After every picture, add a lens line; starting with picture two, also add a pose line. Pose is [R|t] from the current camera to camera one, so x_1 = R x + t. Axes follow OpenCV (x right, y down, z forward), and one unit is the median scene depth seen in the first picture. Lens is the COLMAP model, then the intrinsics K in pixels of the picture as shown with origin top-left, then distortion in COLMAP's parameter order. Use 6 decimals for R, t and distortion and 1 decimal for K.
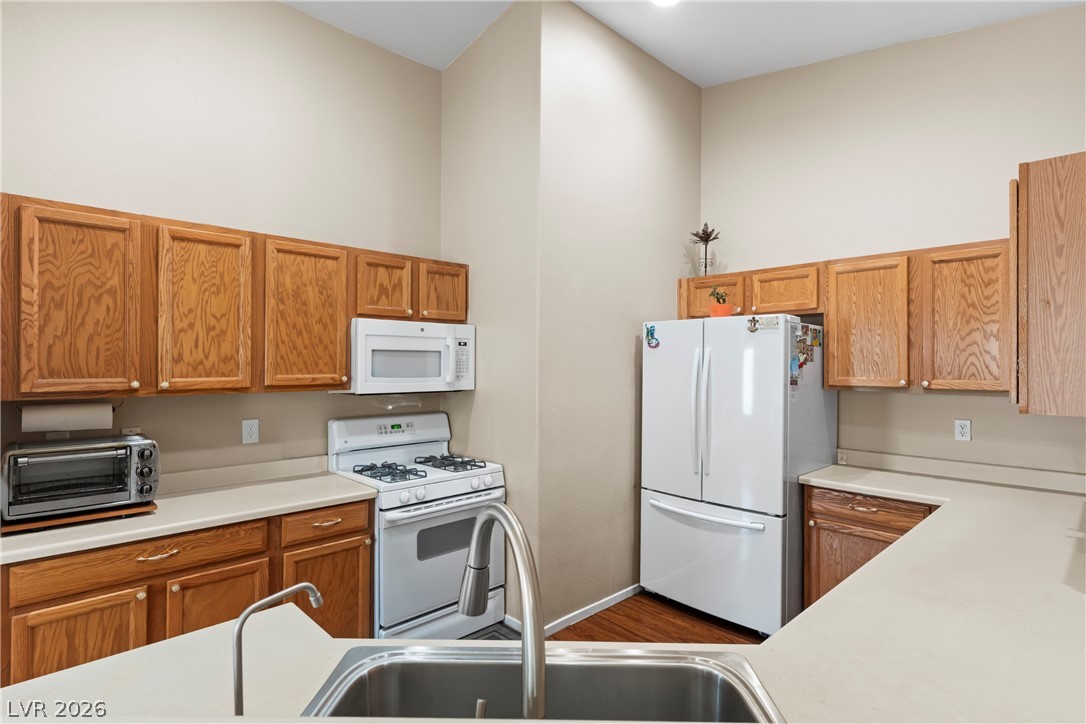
lens RADIAL K [[543.2, 0, 543.8], [0, 543.2, 359.2], [0, 0, 1]] dist [0.003472, 0.000290]
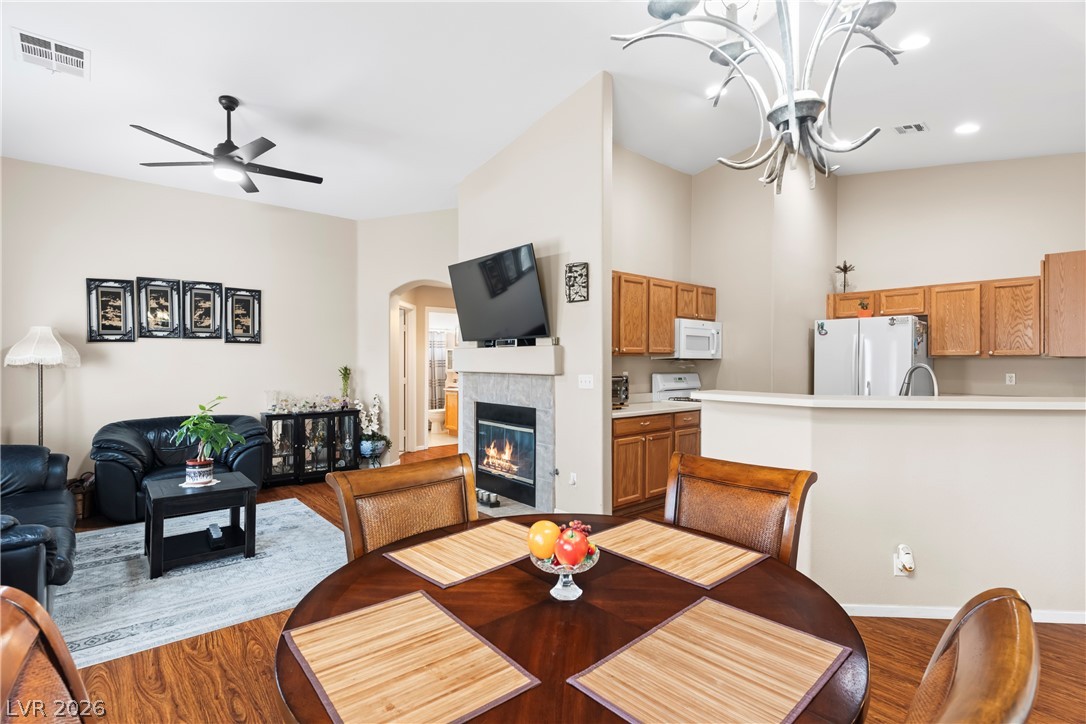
lens RADIAL K [[513.1, 0, 544.2], [0, 513.1, 358.8], [0, 0, 1]] dist [0.001229, 0.001118]
pose [[0.998795, 0.000335, -0.049078, -0.730401], [-0.000210, 0.999997, 0.002537, 0.061109], [0.049078, -0.002524, 0.998792, -0.822218]]
